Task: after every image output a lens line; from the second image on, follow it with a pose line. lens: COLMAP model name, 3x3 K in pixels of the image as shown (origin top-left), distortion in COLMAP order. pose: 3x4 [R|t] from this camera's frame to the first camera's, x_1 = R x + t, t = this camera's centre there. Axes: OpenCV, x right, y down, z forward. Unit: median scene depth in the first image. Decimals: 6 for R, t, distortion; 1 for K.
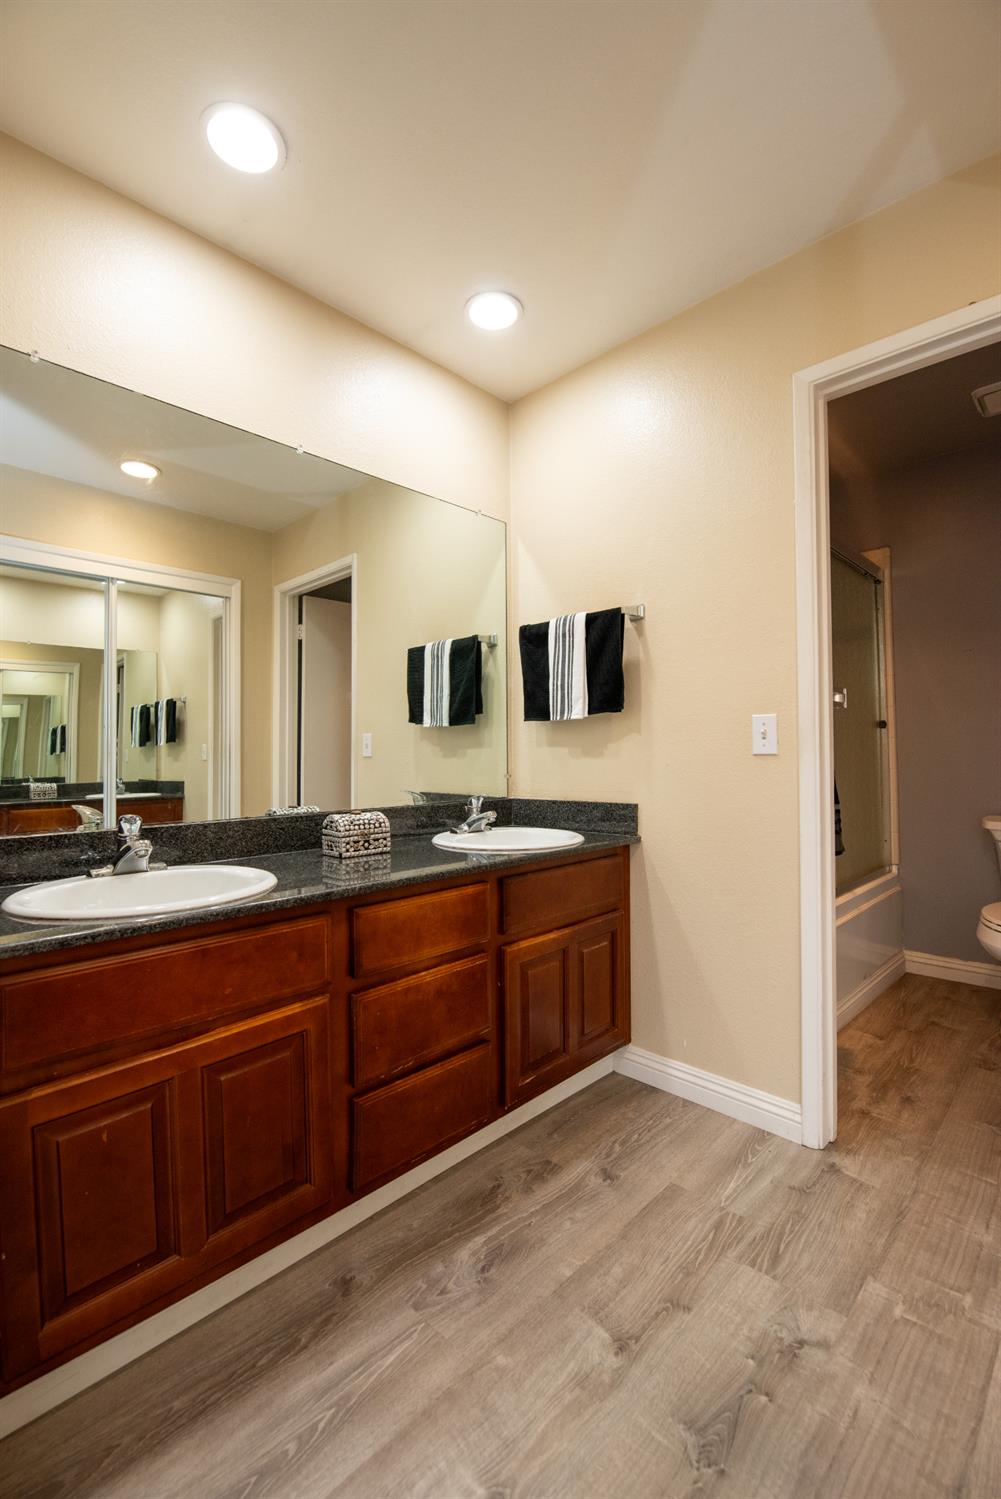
lens RADIAL K [[655.7, 0, 497.8], [0, 655.7, 740.4], [0, 0, 1]] dist [-0.006428, -0.006931]
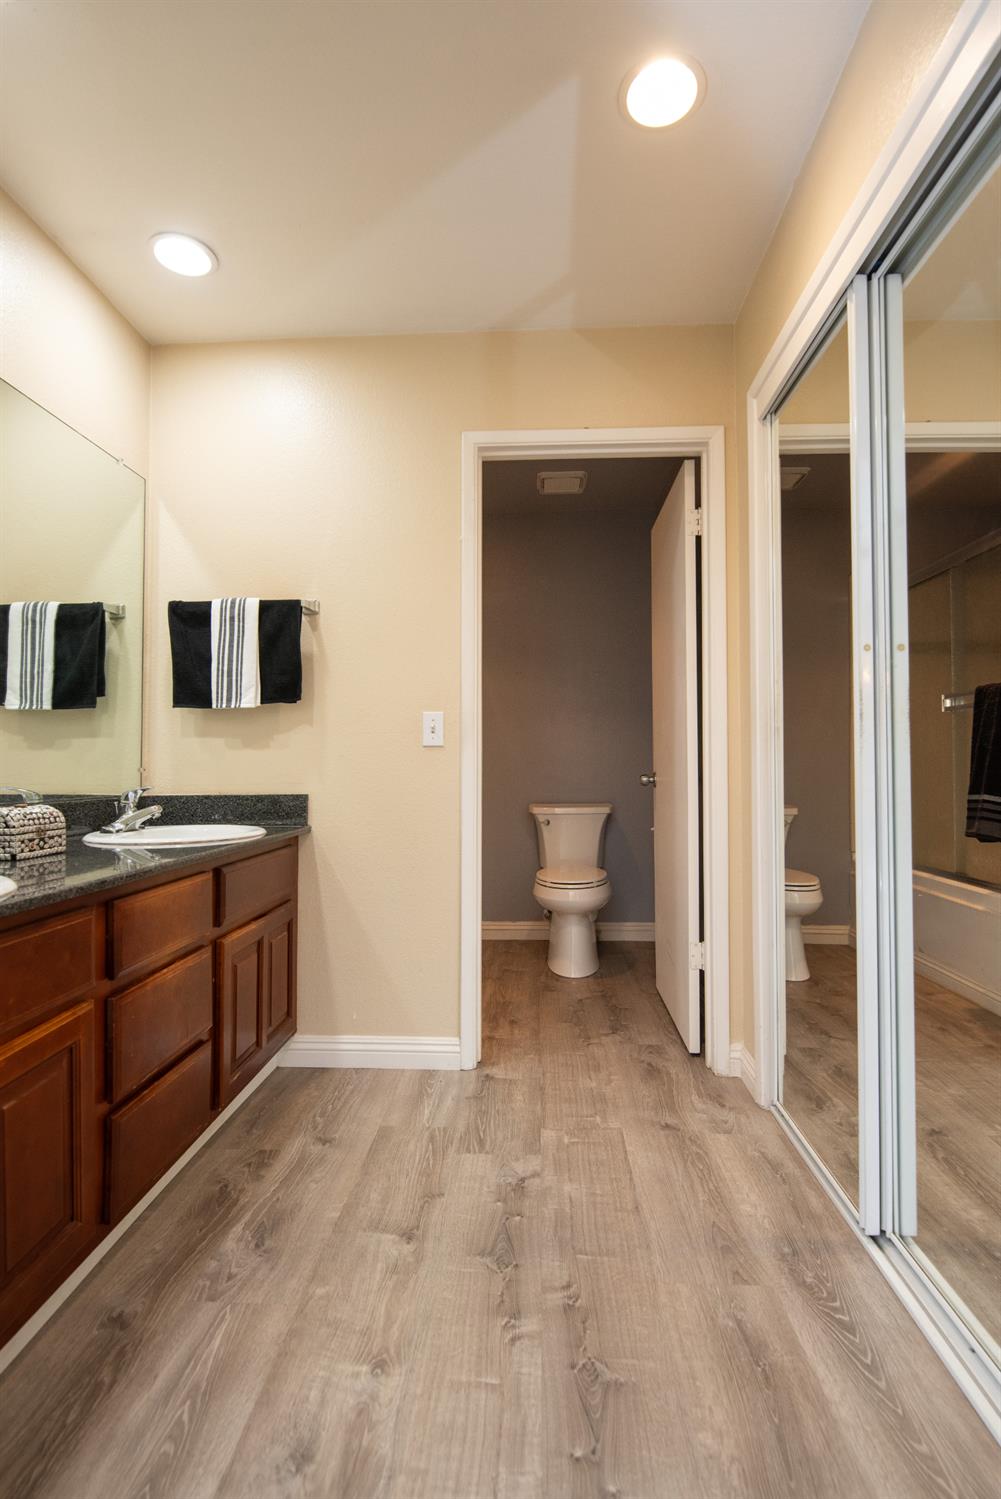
lens RADIAL K [[733.6, 0, 509.7], [0, 733.6, 747.2], [0, 0, 1]] dist [-0.001593, -0.006052]
pose [[0.748721, 0.023489, 0.662469, -0.394910], [-0.017706, 0.999724, -0.015435, 0.045405], [-0.662649, -0.000173, 0.748930, -0.078607]]
